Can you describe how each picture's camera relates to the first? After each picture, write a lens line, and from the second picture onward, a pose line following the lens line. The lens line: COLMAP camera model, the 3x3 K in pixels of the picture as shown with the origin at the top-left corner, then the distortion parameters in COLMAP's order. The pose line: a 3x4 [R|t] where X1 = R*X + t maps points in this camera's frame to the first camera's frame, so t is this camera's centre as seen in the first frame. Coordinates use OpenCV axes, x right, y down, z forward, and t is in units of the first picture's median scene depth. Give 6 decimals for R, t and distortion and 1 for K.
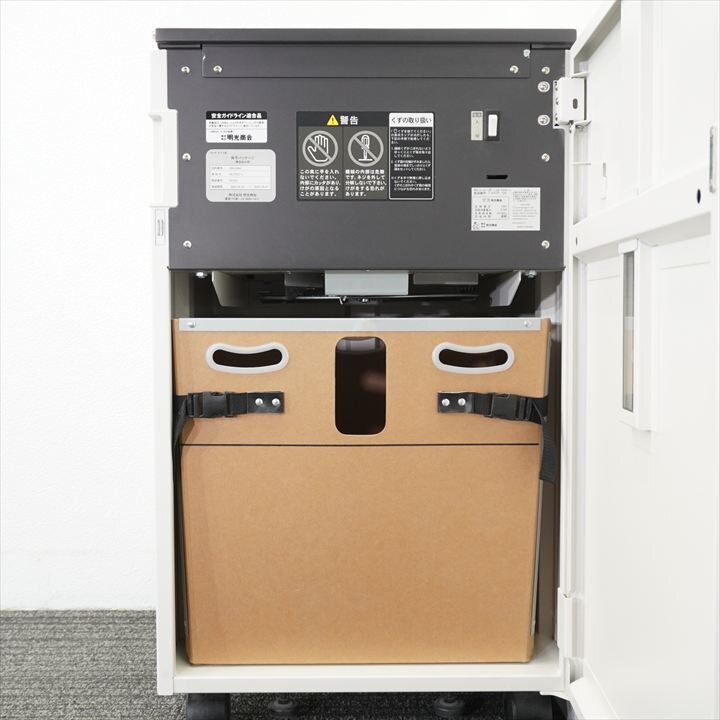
lens RADIAL K [[952.4, 0, 363.7], [0, 952.4, 359.9], [0, 0, 1]] dist [-0.020905, 0.000000]
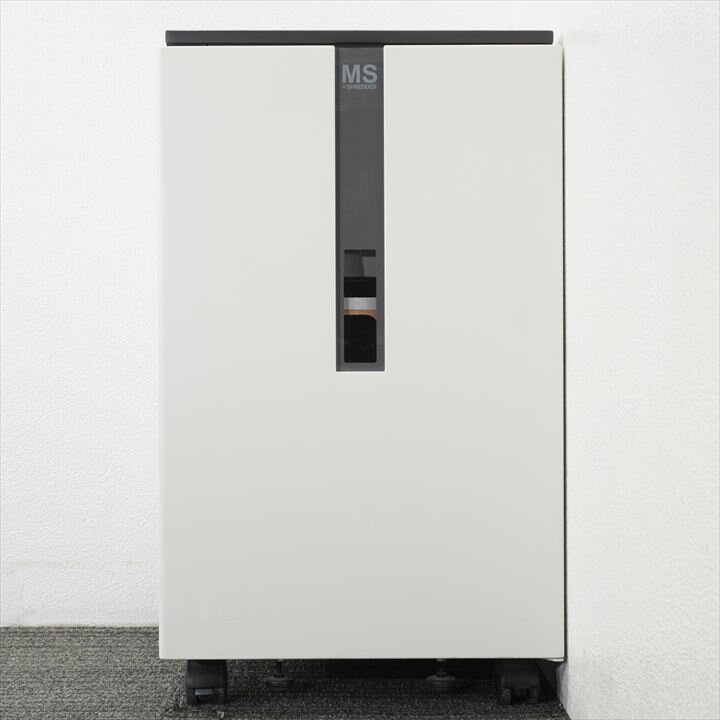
lens RADIAL K [[1476.0, 0, 360.1], [0, 1476.0, 359.9], [0, 0, 1]] dist [-0.073043, 0.000000]
pose [[0.999935, 0.001051, -0.011370, 0.021481], [-0.001580, 0.998912, -0.046614, 0.098677], [0.011309, 0.046629, 0.998848, -0.623572]]
